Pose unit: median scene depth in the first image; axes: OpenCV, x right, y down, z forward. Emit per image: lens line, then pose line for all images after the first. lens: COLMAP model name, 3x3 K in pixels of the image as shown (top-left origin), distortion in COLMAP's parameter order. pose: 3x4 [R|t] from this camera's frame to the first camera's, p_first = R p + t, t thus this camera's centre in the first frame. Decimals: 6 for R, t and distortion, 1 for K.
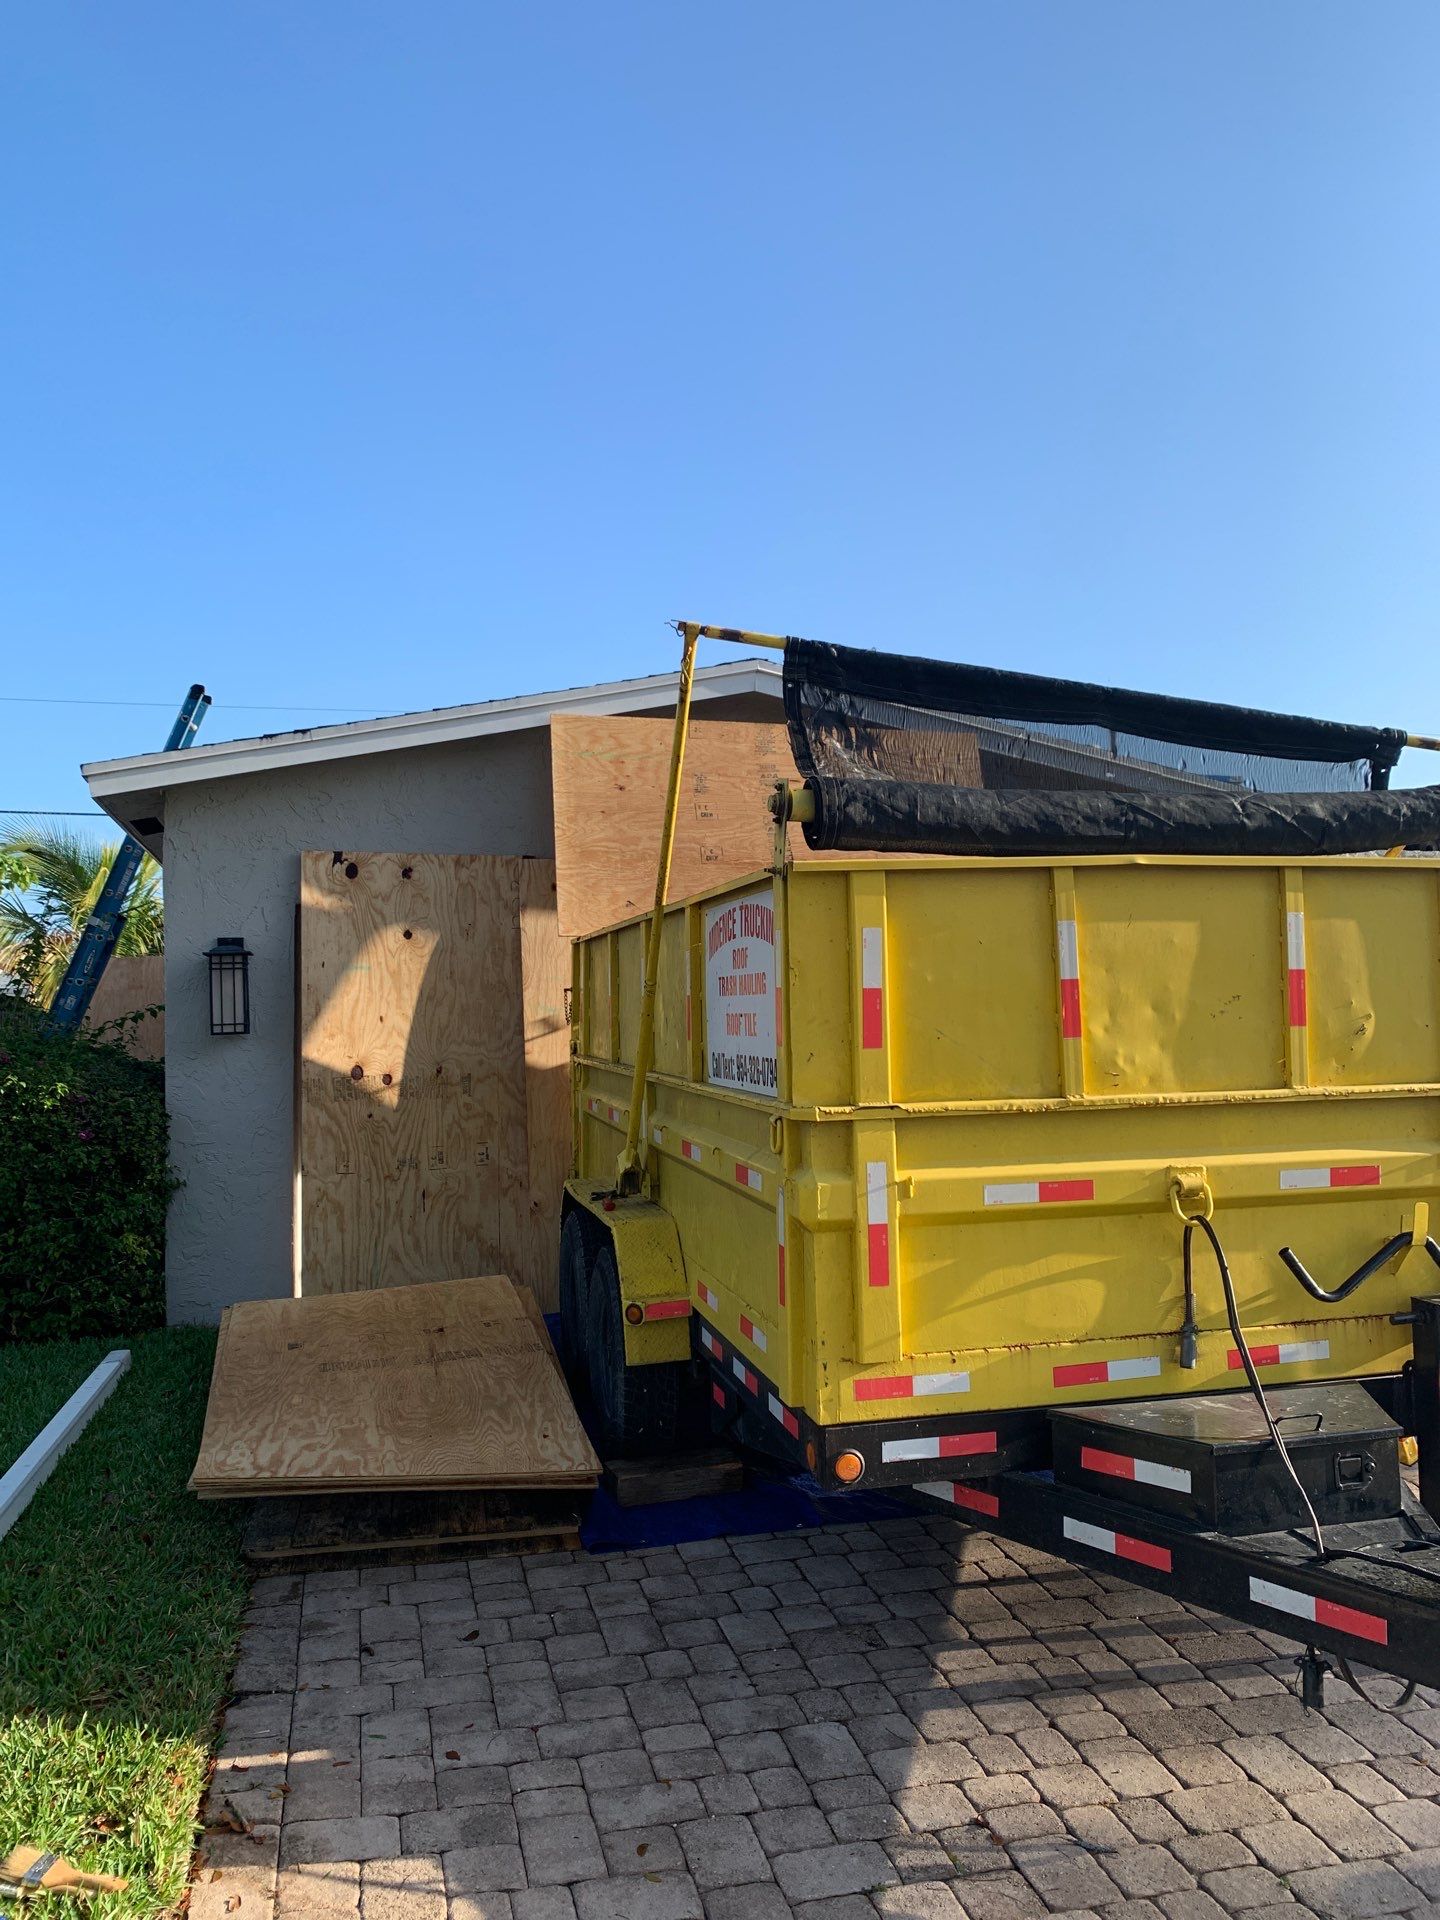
lens RADIAL K [[1453.0, 0, 700.2], [0, 1453.0, 962.6], [0, 0, 1]] dist [0.036643, -0.042150]
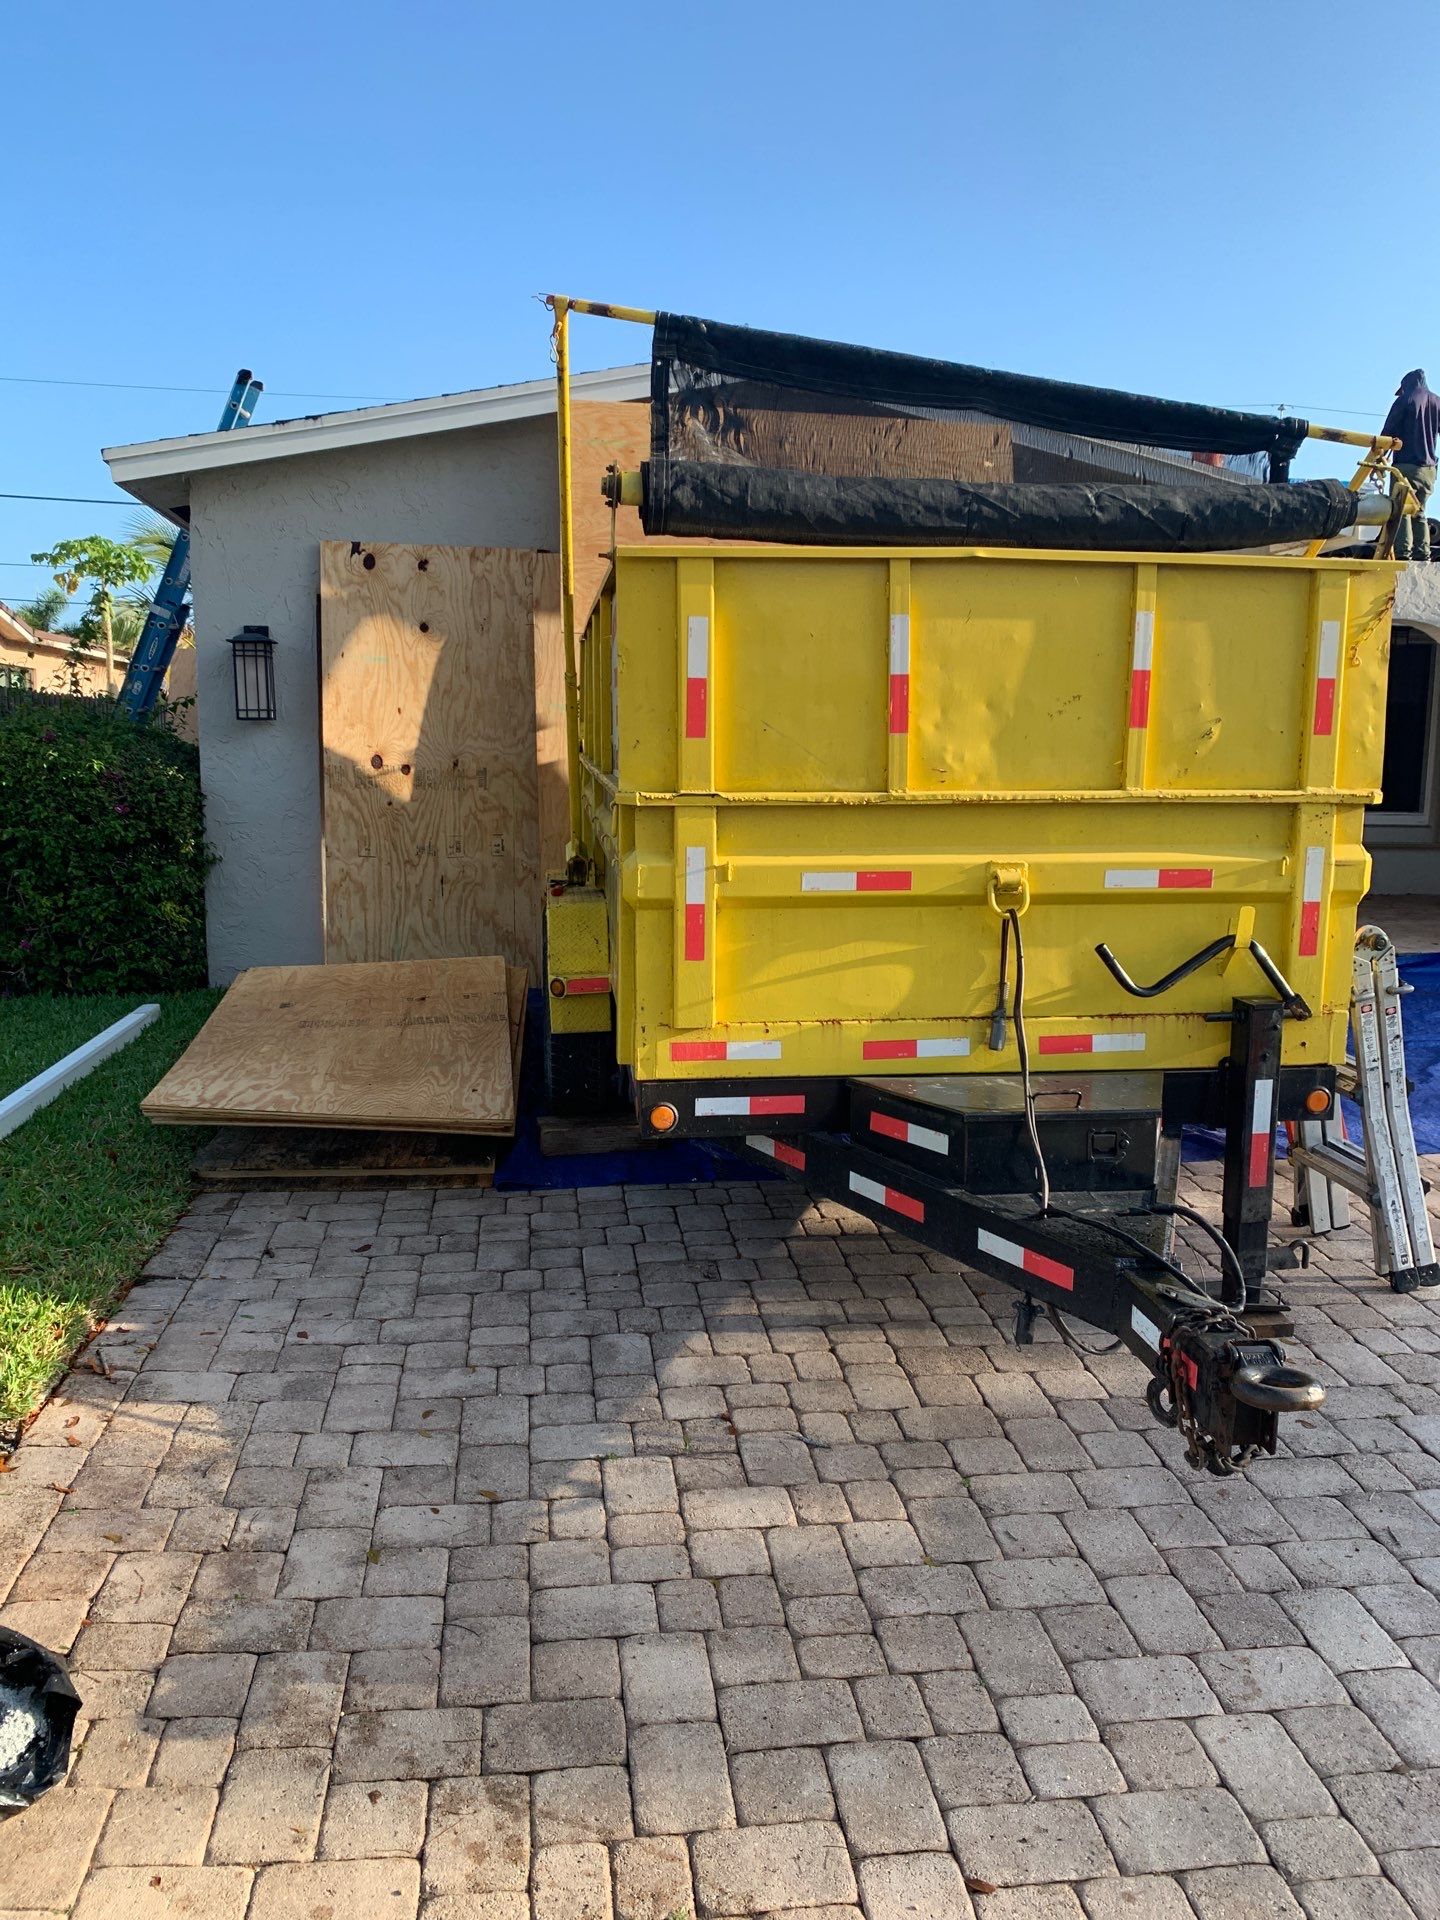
lens RADIAL K [[1432.6, 0, 706.9], [0, 1432.6, 947.6], [0, 0, 1]] dist [0.195191, -0.515280]
pose [[0.993624, 0.046632, -0.102649, 0.214889], [-0.027013, 0.982403, 0.184810, 0.014478], [0.109461, -0.180858, 0.977399, -0.034032]]
